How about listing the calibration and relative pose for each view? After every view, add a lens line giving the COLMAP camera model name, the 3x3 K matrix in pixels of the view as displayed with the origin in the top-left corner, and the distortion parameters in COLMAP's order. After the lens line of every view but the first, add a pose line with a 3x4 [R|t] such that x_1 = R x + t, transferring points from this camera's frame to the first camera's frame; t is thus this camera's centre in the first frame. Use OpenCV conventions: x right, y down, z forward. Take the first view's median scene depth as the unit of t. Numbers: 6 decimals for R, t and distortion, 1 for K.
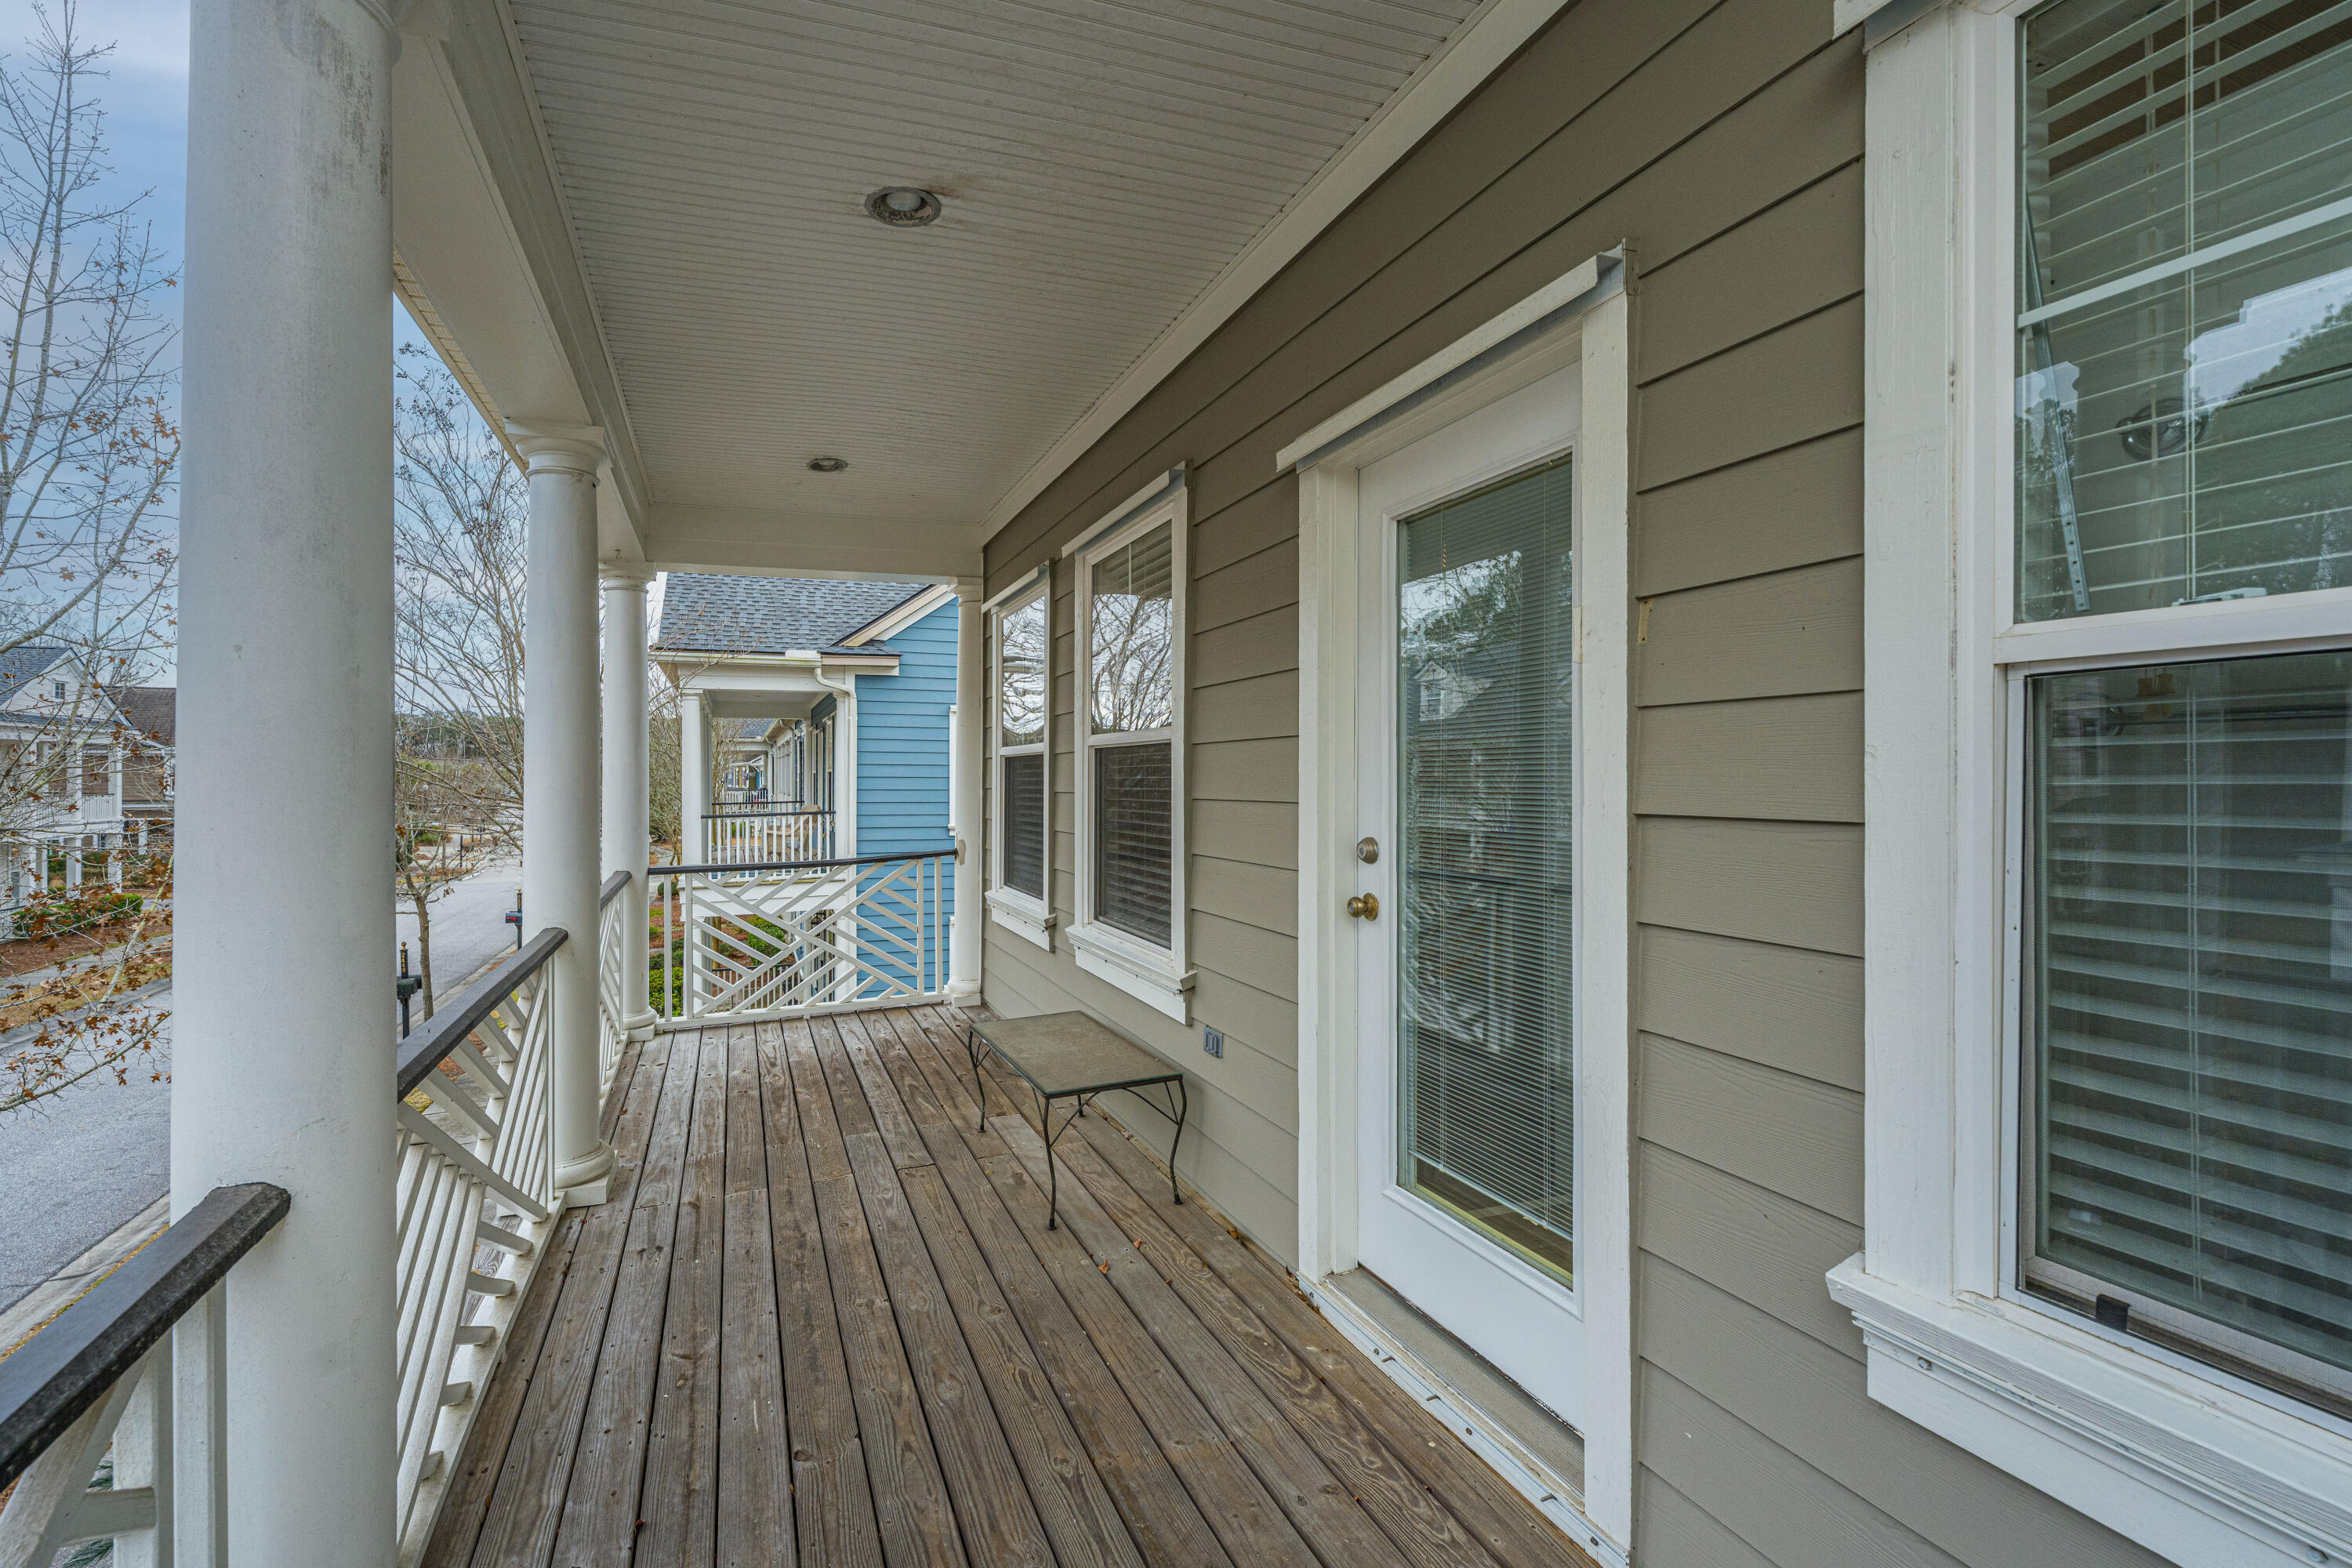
lens RADIAL K [[978.2, 0, 1146.4], [0, 978.2, 779.8], [0, 0, 1]] dist [0.002387, -0.000090]
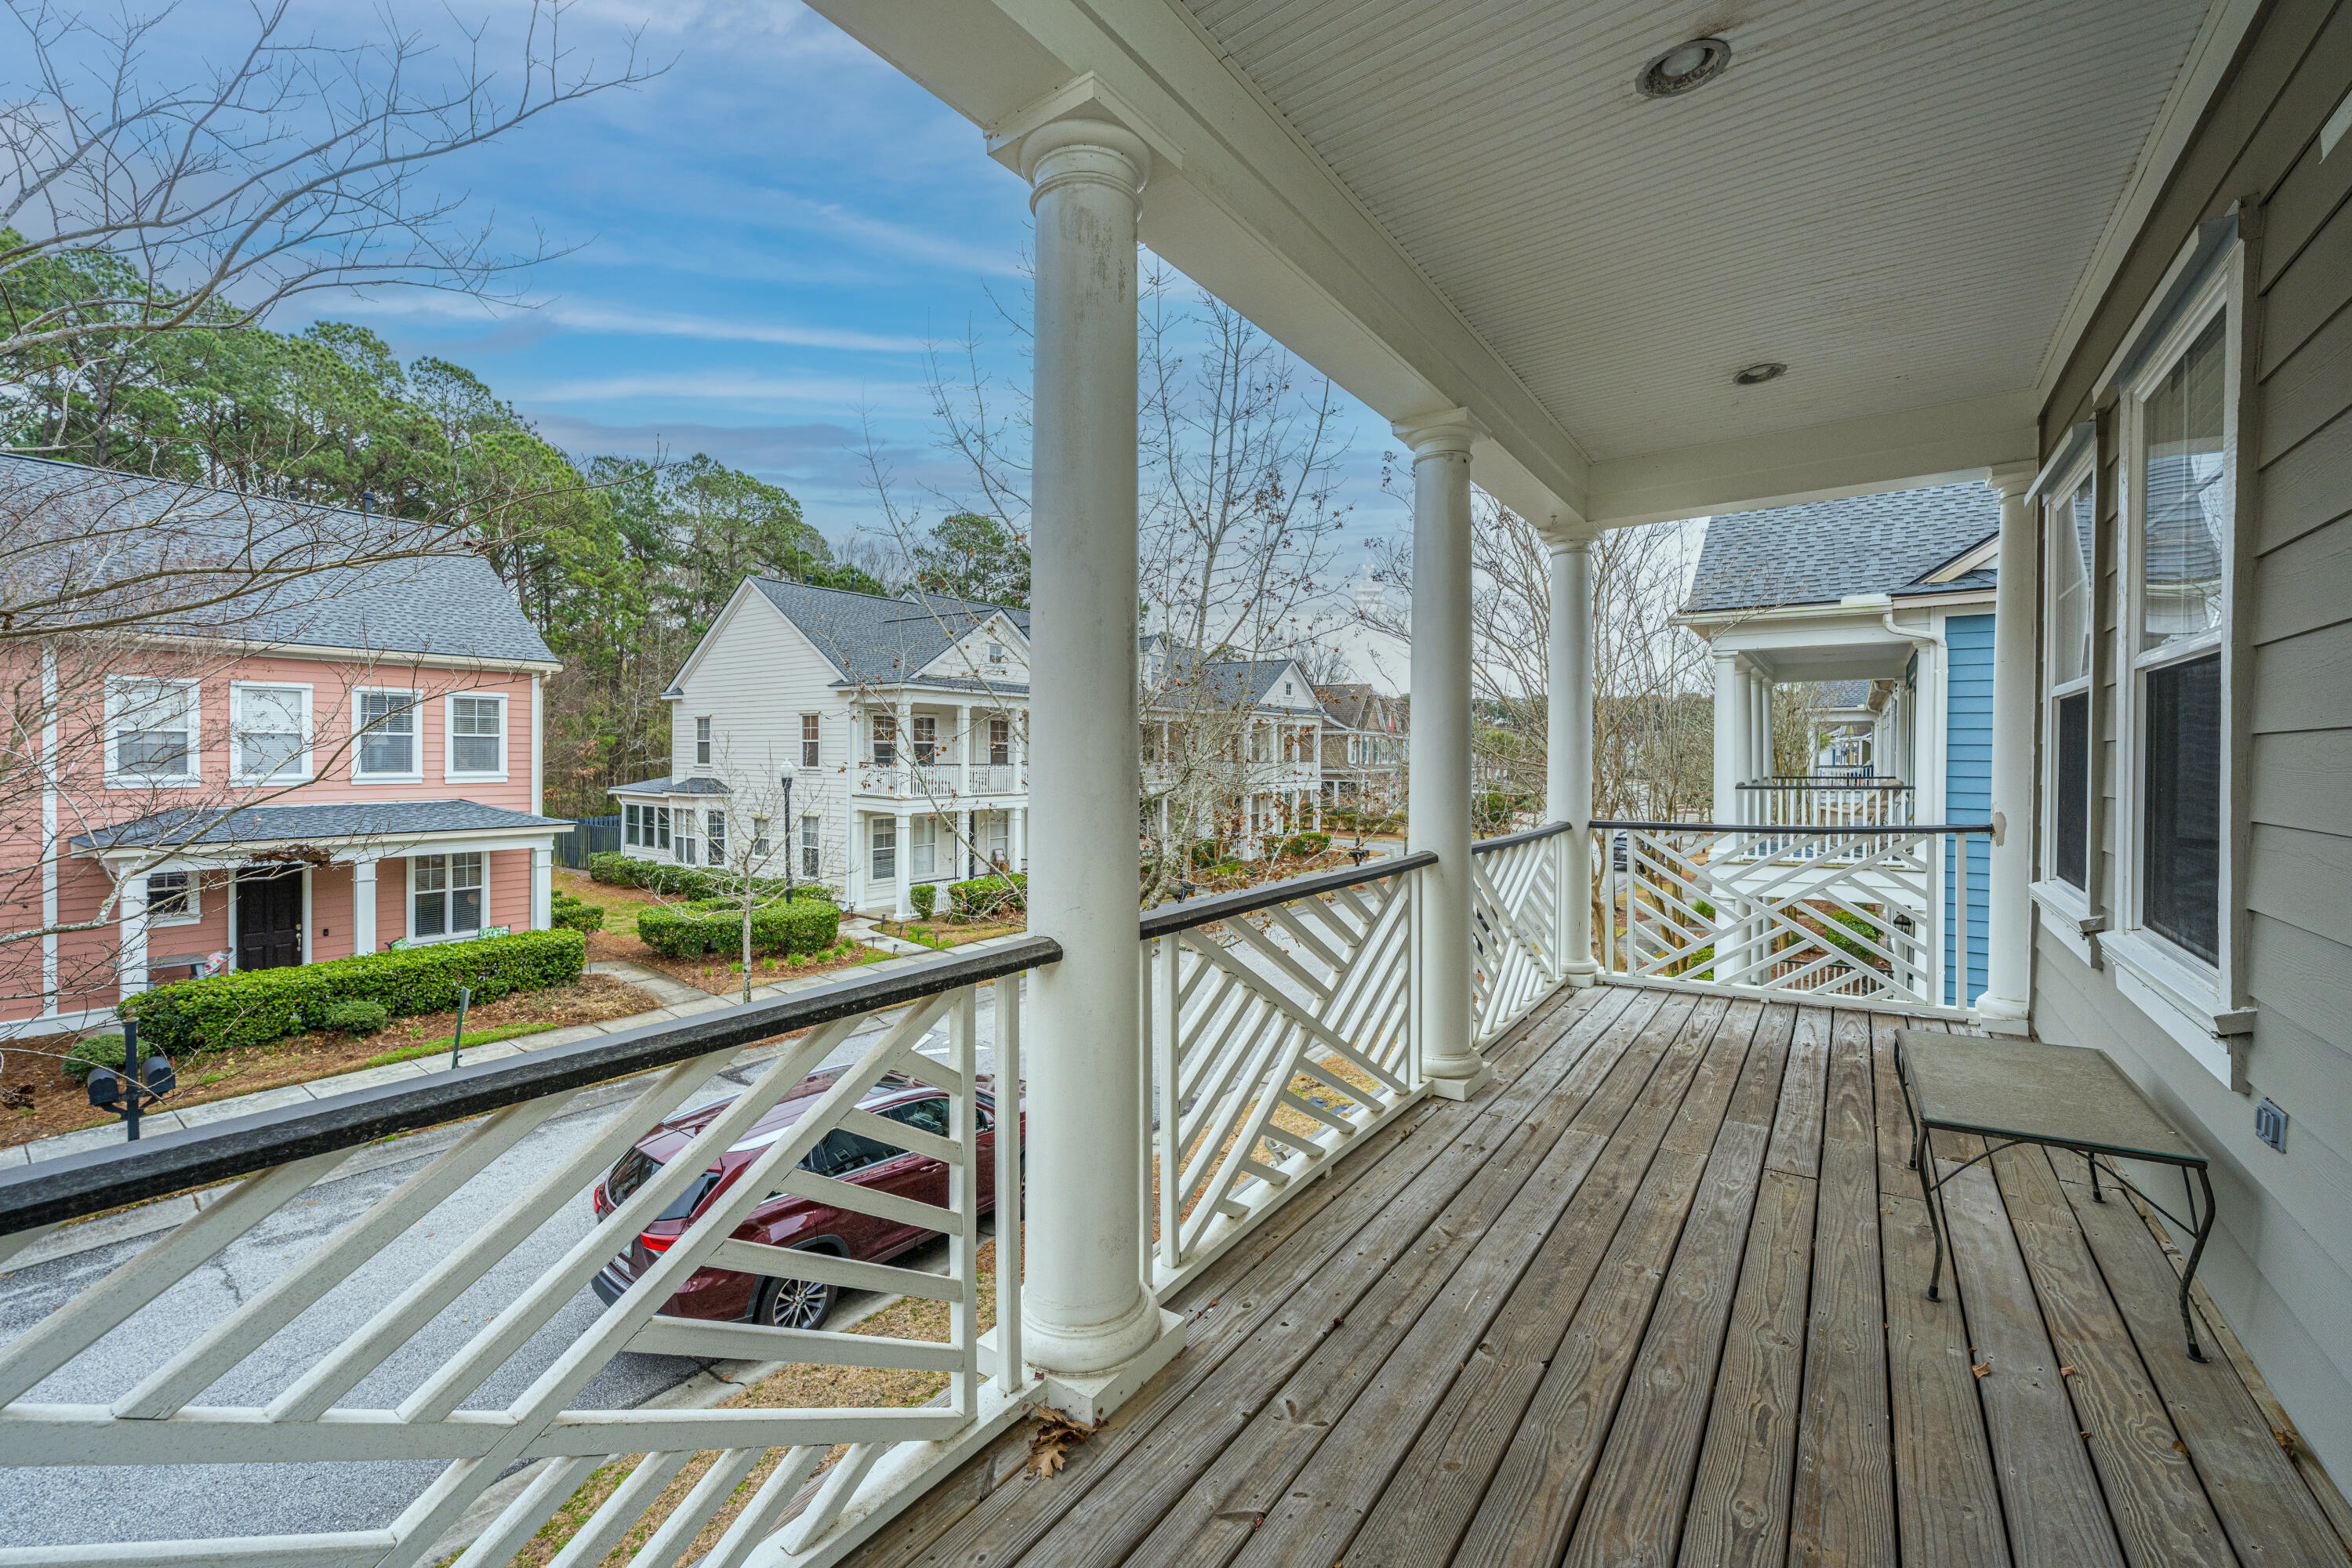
lens RADIAL K [[1036.8, 0, 1214.7], [0, 1036.8, 764.2], [0, 0, 1]] dist [0.010507, 0.000039]
pose [[0.579896, 0.003352, -0.814684, 0.206992], [0.000723, 0.999989, 0.004628, 0.035117], [0.814691, -0.003273, 0.579887, 0.069276]]
